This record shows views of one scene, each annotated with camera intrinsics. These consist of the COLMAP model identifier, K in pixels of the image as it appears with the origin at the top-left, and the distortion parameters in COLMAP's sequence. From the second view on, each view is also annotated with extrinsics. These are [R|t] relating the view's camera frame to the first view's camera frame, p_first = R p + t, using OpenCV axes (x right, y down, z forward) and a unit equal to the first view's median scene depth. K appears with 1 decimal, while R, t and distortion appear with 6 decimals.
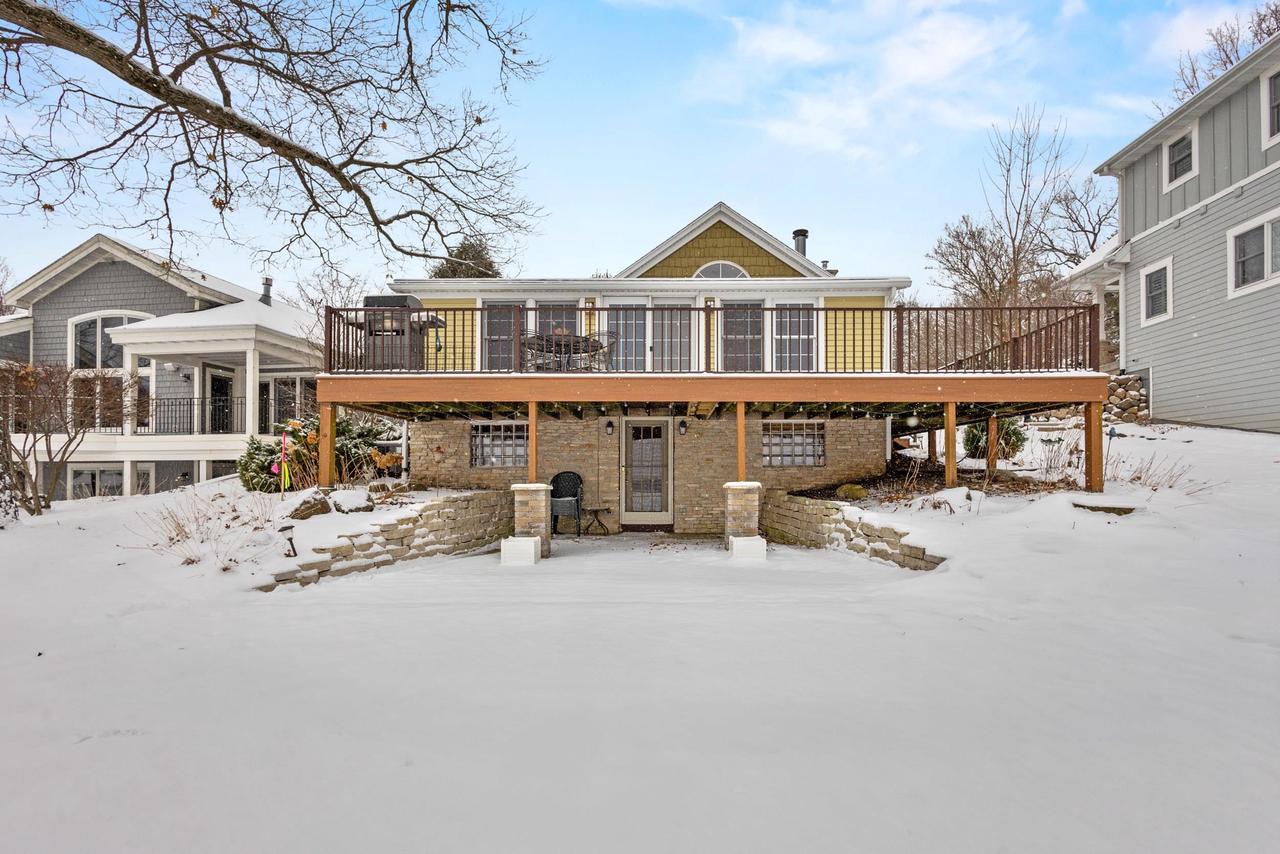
lens RADIAL K [[599.0, 0, 640.2], [0, 599.0, 414.7], [0, 0, 1]] dist [-0.000660, -0.000070]
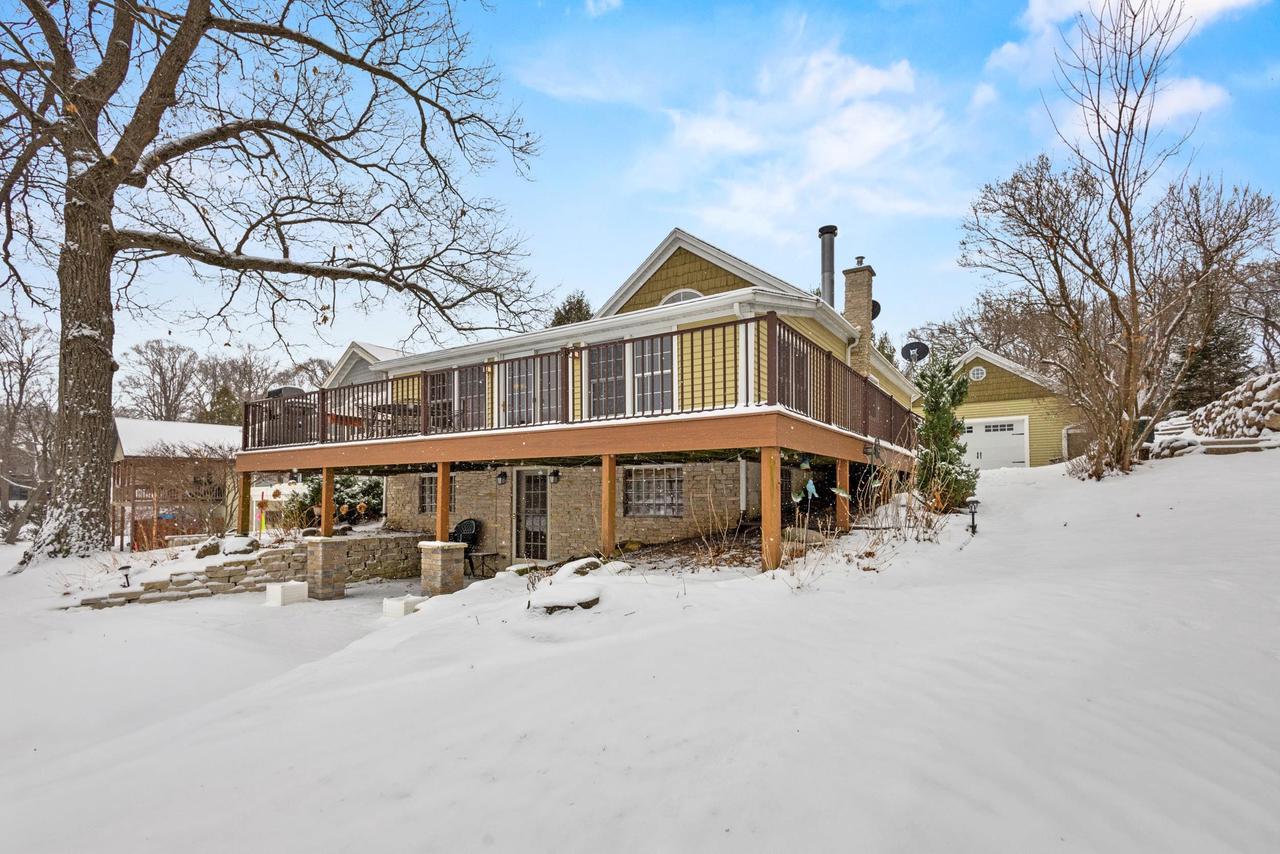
lens RADIAL K [[589.5, 0, 640.0], [0, 589.5, 427.0], [0, 0, 1]] dist [0.001322, -0.000127]
pose [[0.855441, -0.064050, -0.513924, 0.704750], [0.056268, 0.997943, -0.030714, -0.022469], [0.514834, -0.002643, 0.857286, 0.226613]]
